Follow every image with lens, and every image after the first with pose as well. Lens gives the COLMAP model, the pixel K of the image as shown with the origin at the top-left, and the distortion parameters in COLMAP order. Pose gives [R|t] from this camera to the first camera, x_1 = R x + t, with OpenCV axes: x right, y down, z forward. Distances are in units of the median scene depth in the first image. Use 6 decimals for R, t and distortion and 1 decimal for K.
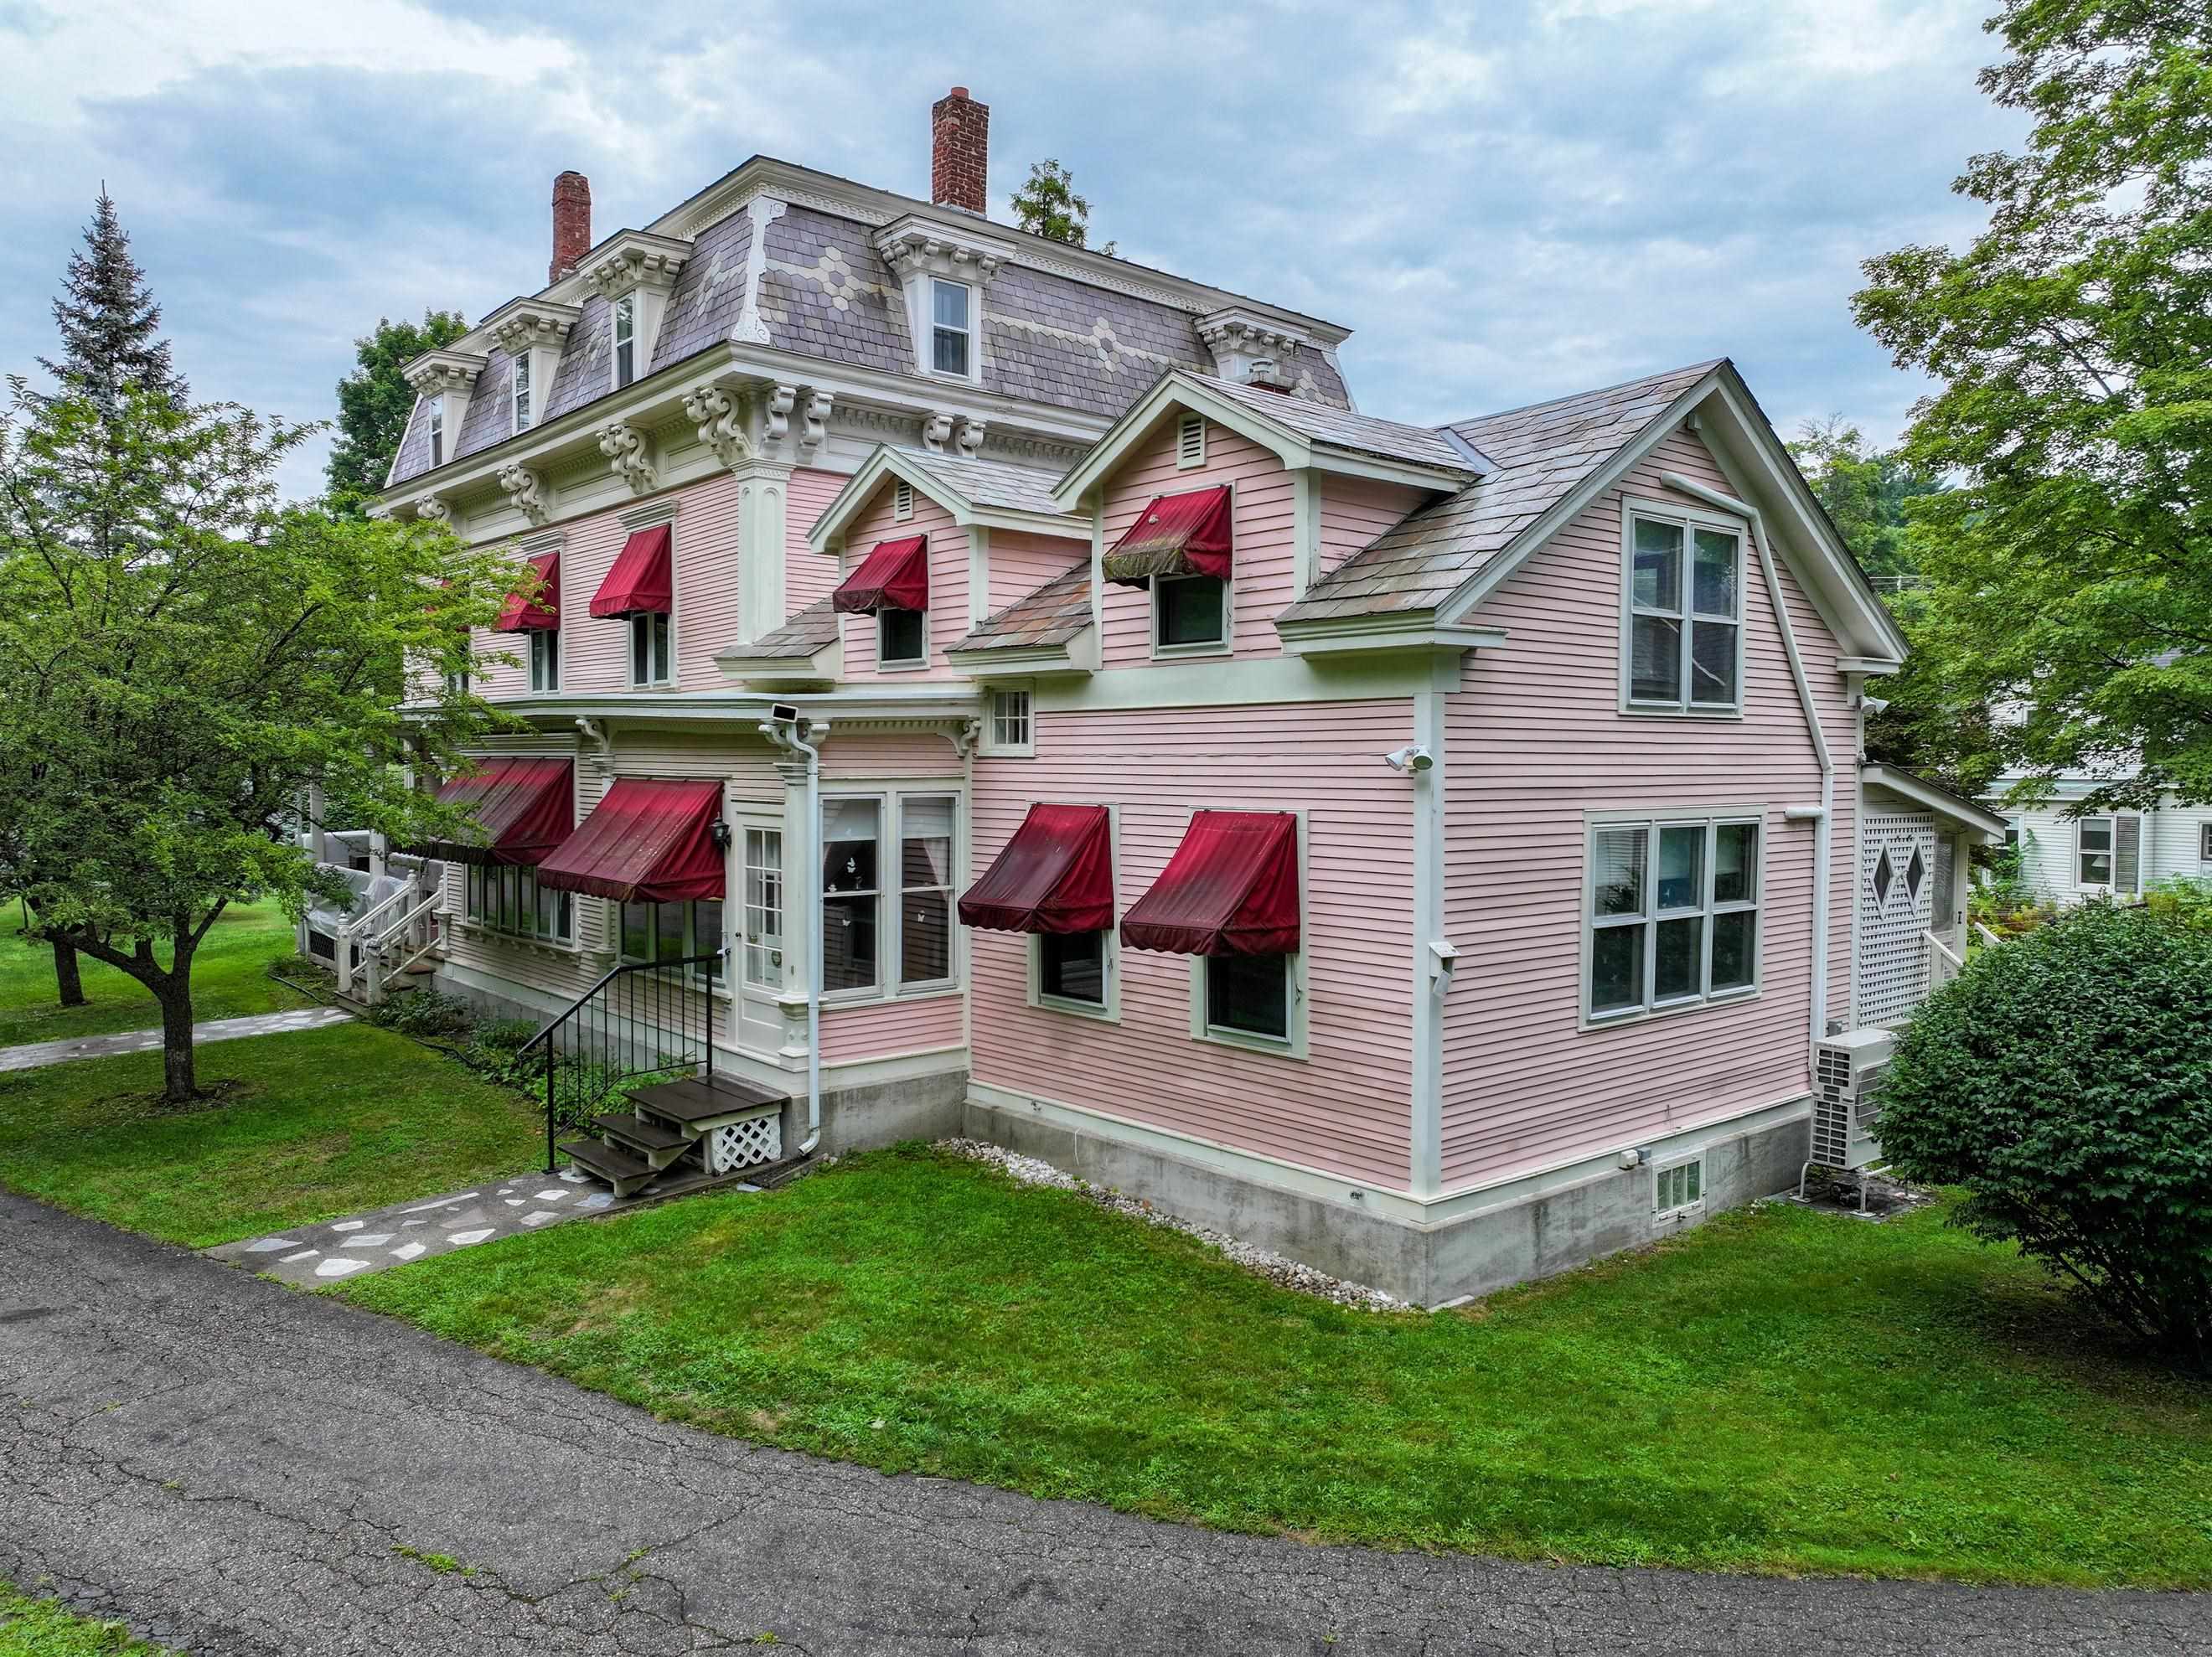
lens RADIAL K [[1558.7, 0, 1110.4], [0, 1558.7, 823.0], [0, 0, 1]] dist [0.005741, 0.003926]
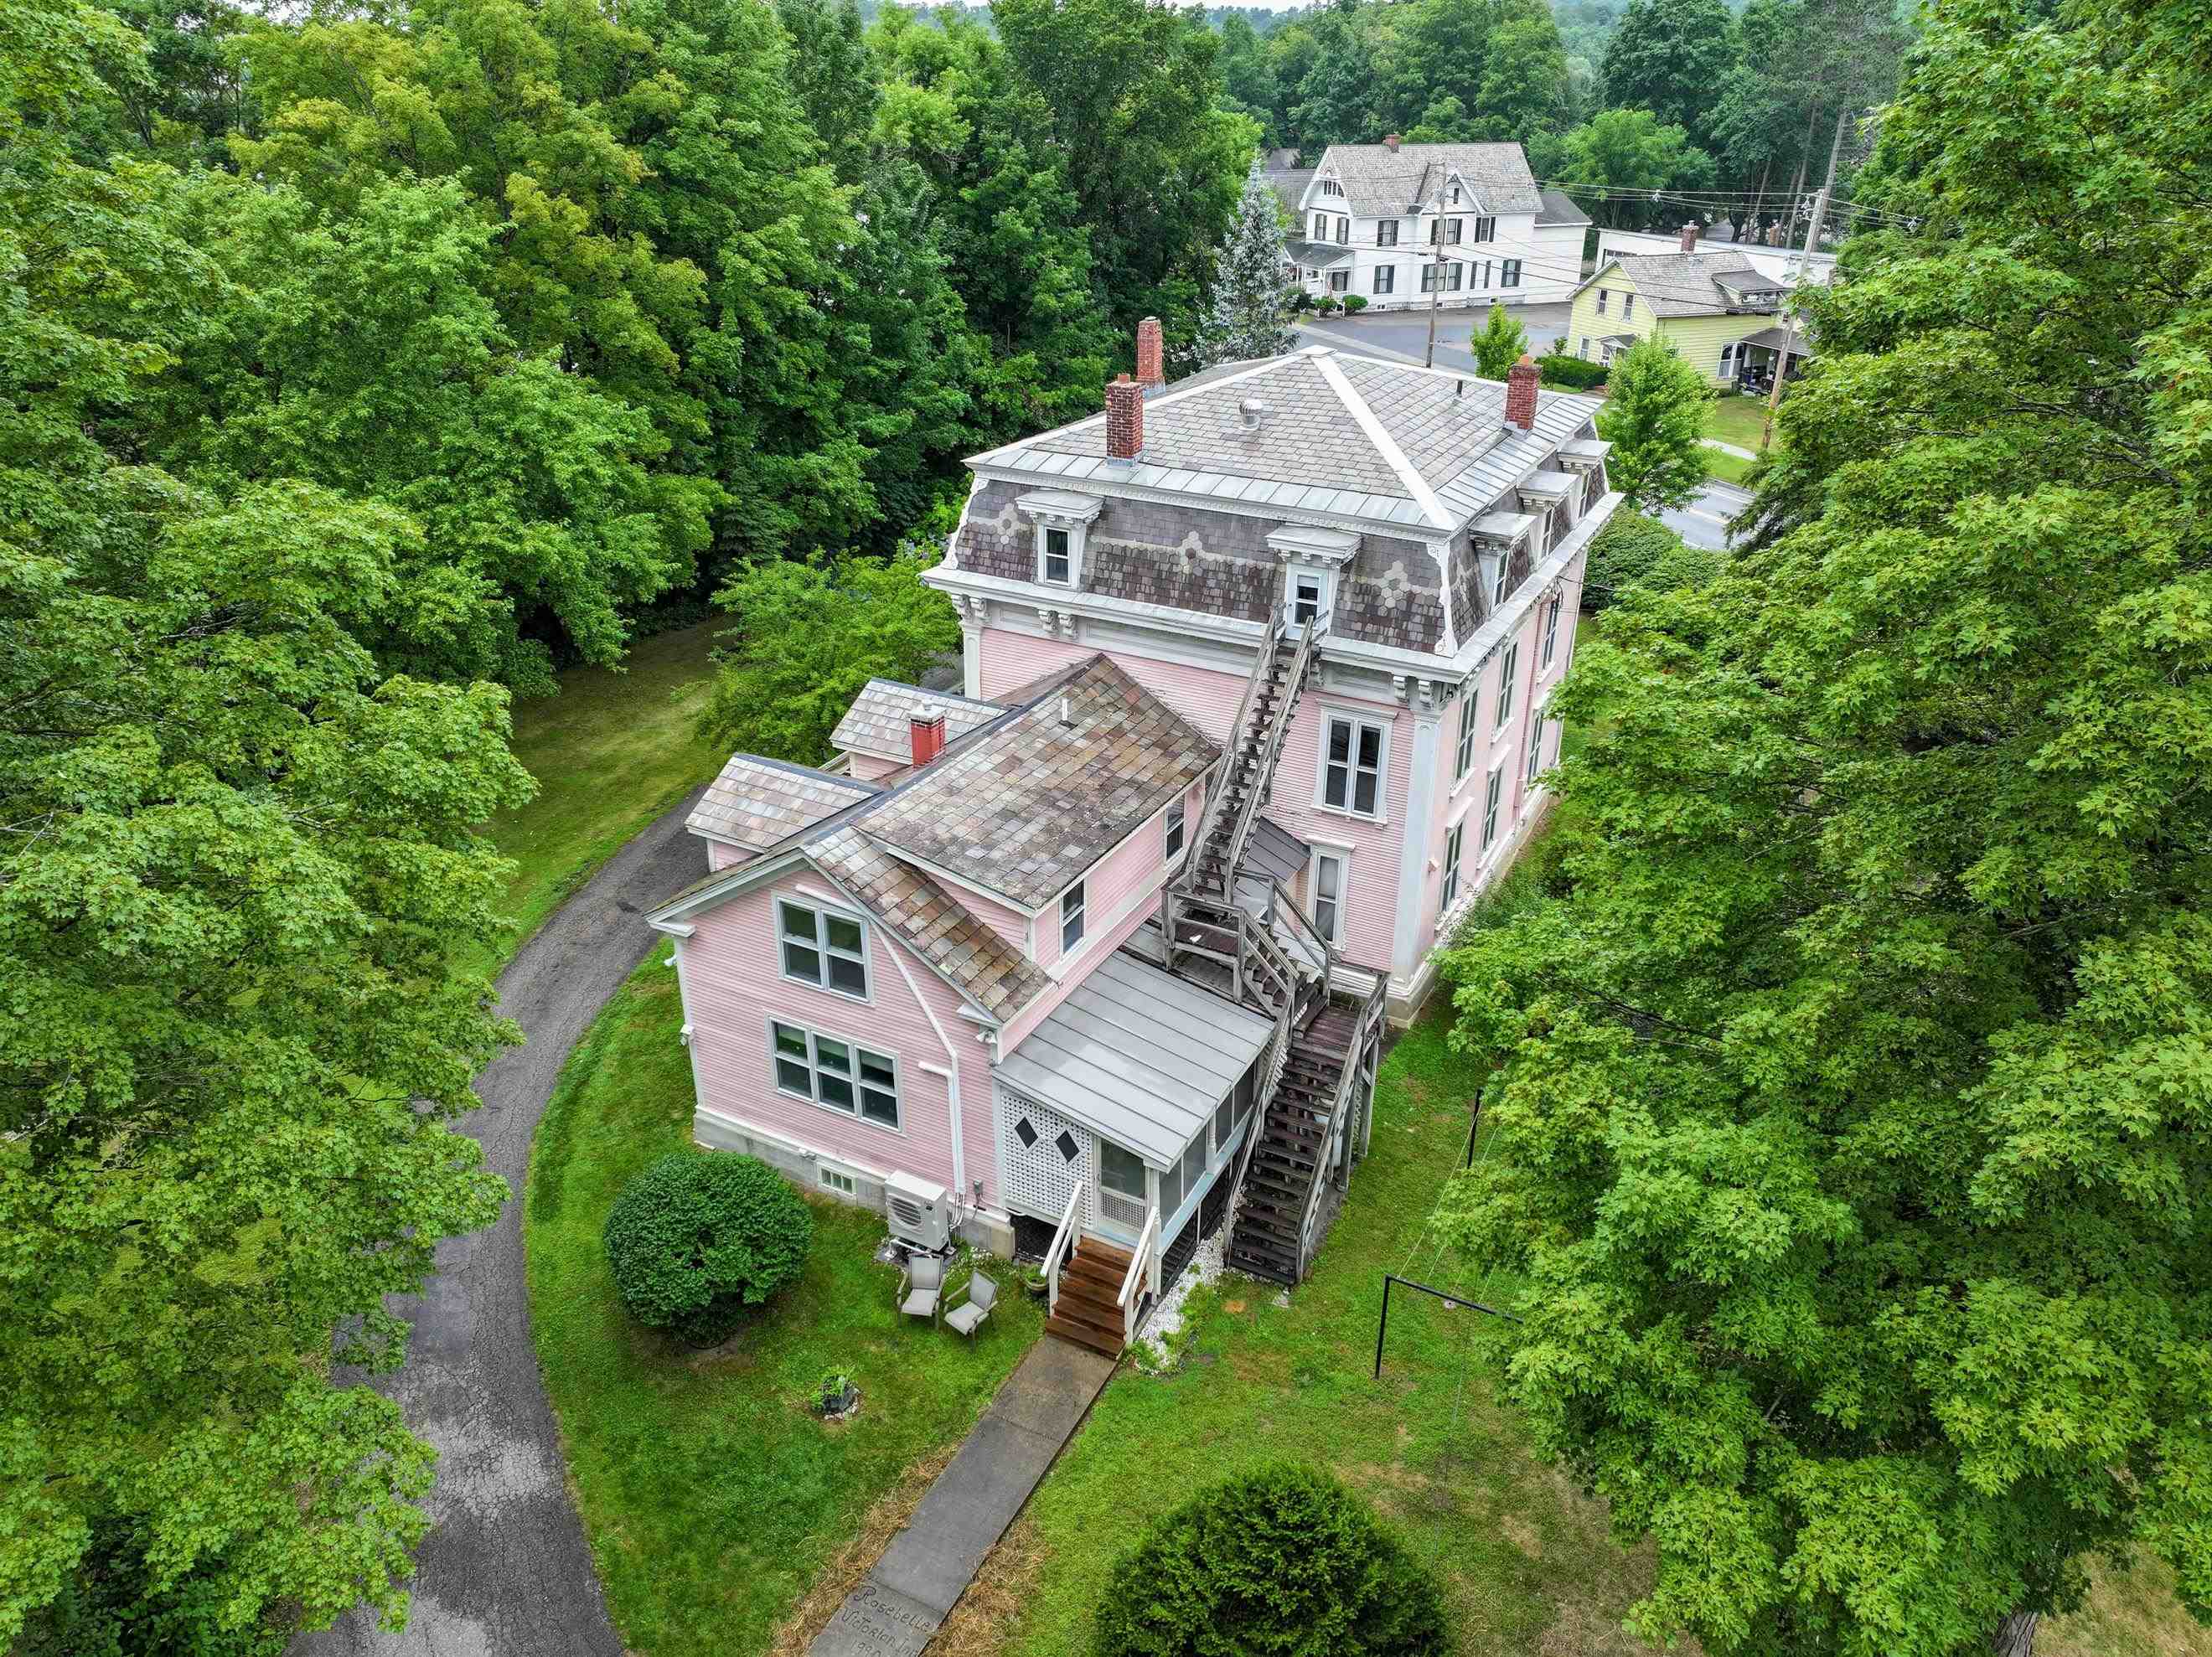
lens RADIAL K [[1558.7, 0, 1110.4], [0, 1558.7, 823.0], [0, 0, 1]] dist [0.005741, 0.003926]
pose [[0.387039, 0.393462, -0.833899, 1.831407], [-0.042403, 0.911022, 0.410171, -0.966652], [0.921088, -0.123392, 0.369285, 0.542936]]
